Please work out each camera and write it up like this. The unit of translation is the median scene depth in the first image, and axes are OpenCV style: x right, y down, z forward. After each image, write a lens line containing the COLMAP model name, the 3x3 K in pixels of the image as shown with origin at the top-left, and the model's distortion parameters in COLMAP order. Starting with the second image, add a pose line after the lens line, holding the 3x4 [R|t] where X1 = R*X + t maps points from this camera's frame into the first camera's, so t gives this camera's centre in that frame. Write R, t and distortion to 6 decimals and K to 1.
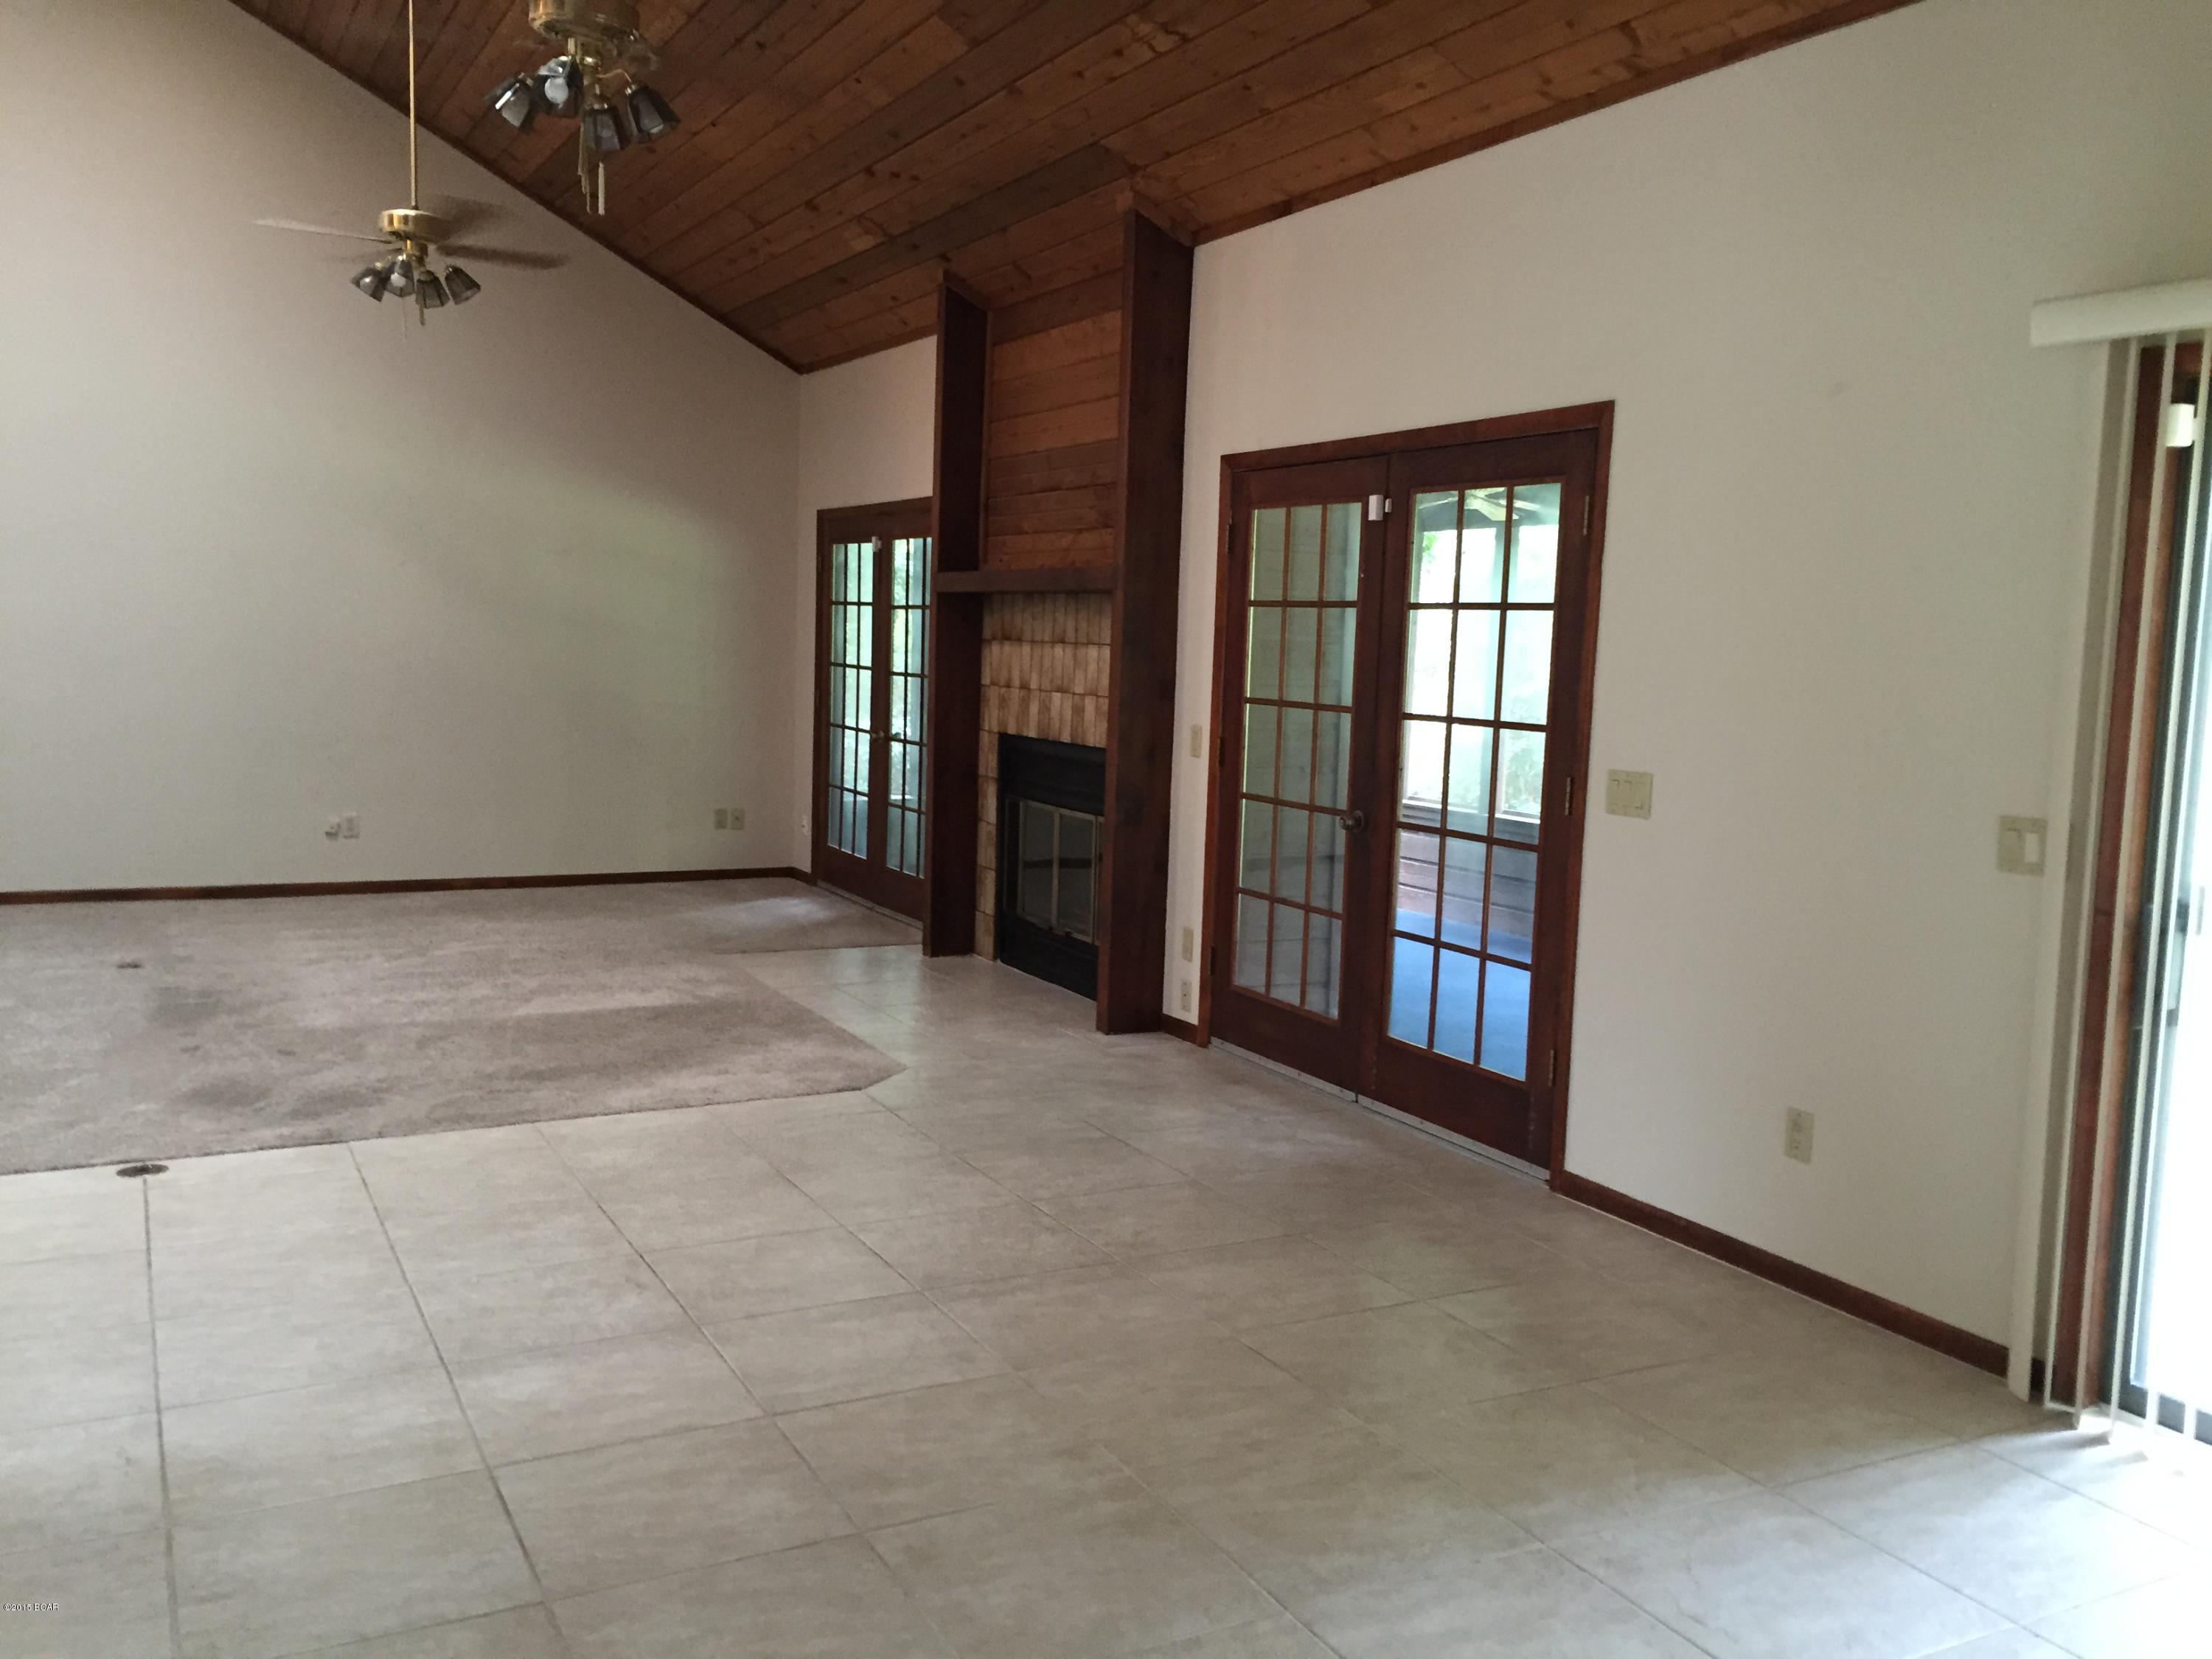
lens RADIAL K [[1899.6, 0, 1086.5], [0, 1899.6, 823.7], [0, 0, 1]] dist [0.071766, -0.103184]
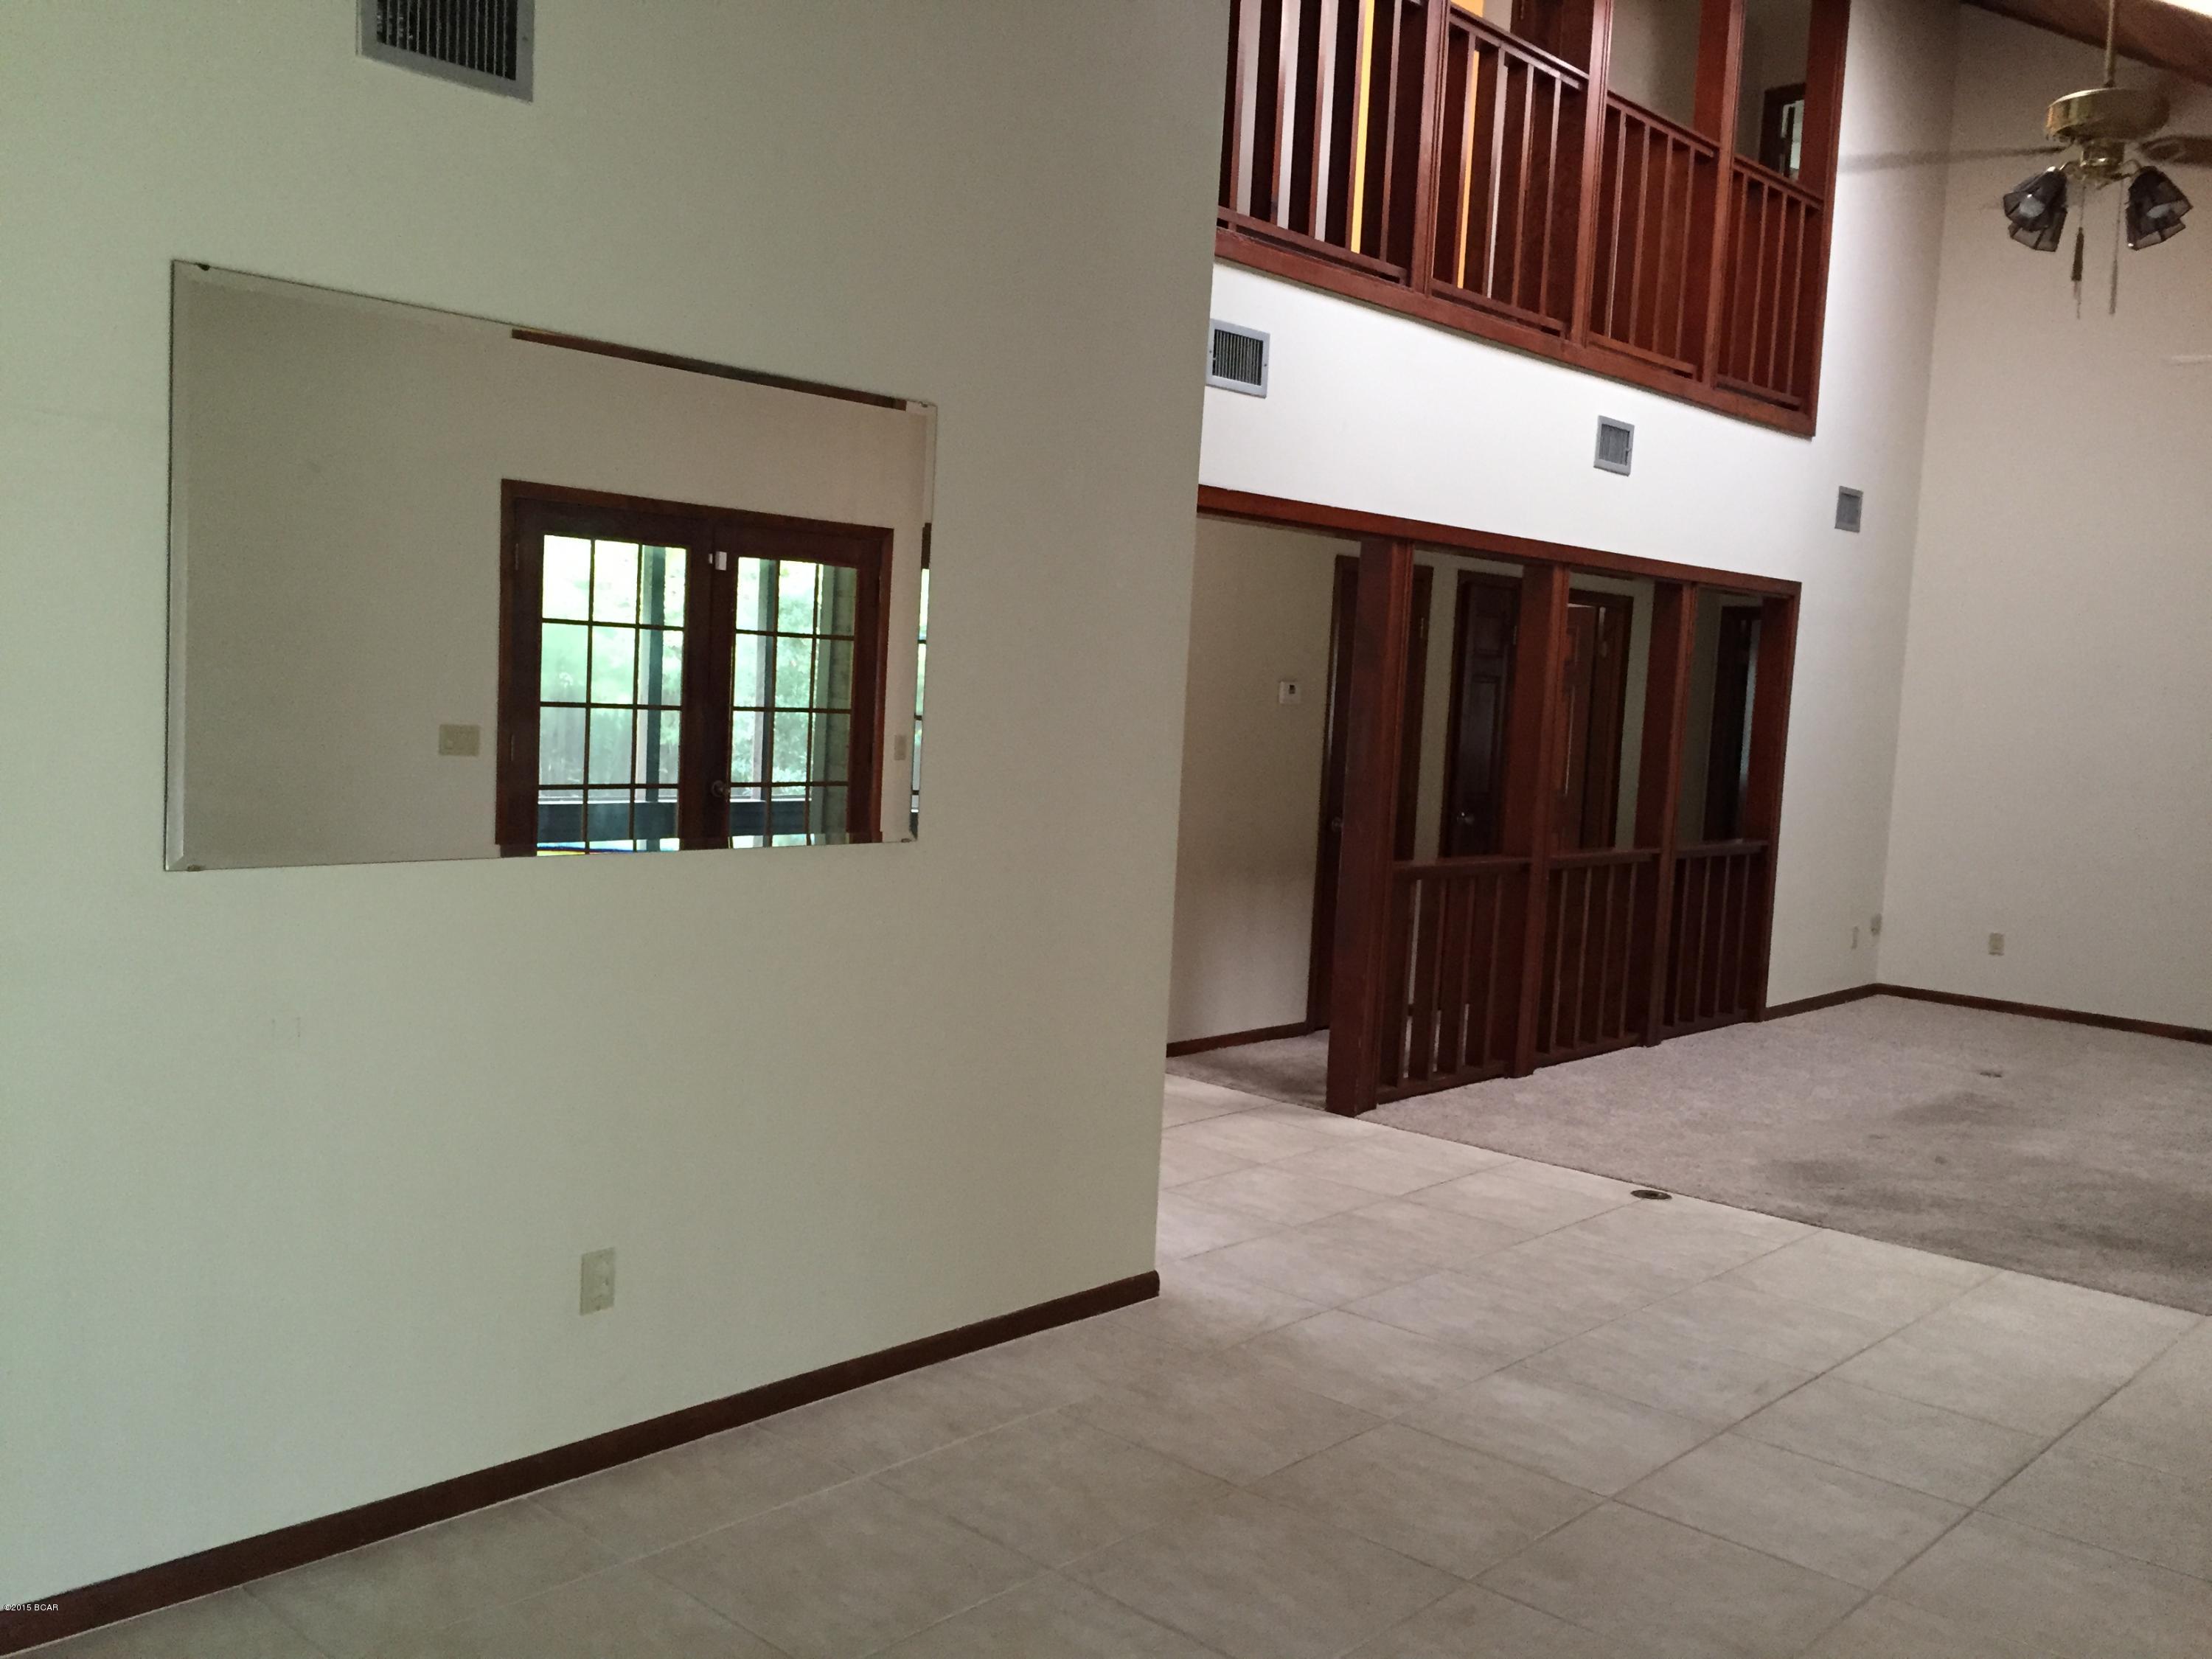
lens RADIAL K [[1899.6, 0, 1083.2], [0, 1899.6, 828.6], [0, 0, 1]] dist [0.071766, -0.103184]
pose [[0.342362, 0.063748, -0.937403, 0.573753], [-0.138468, 0.990225, 0.016768, -0.014290], [0.929309, 0.124060, 0.347842, 0.305029]]
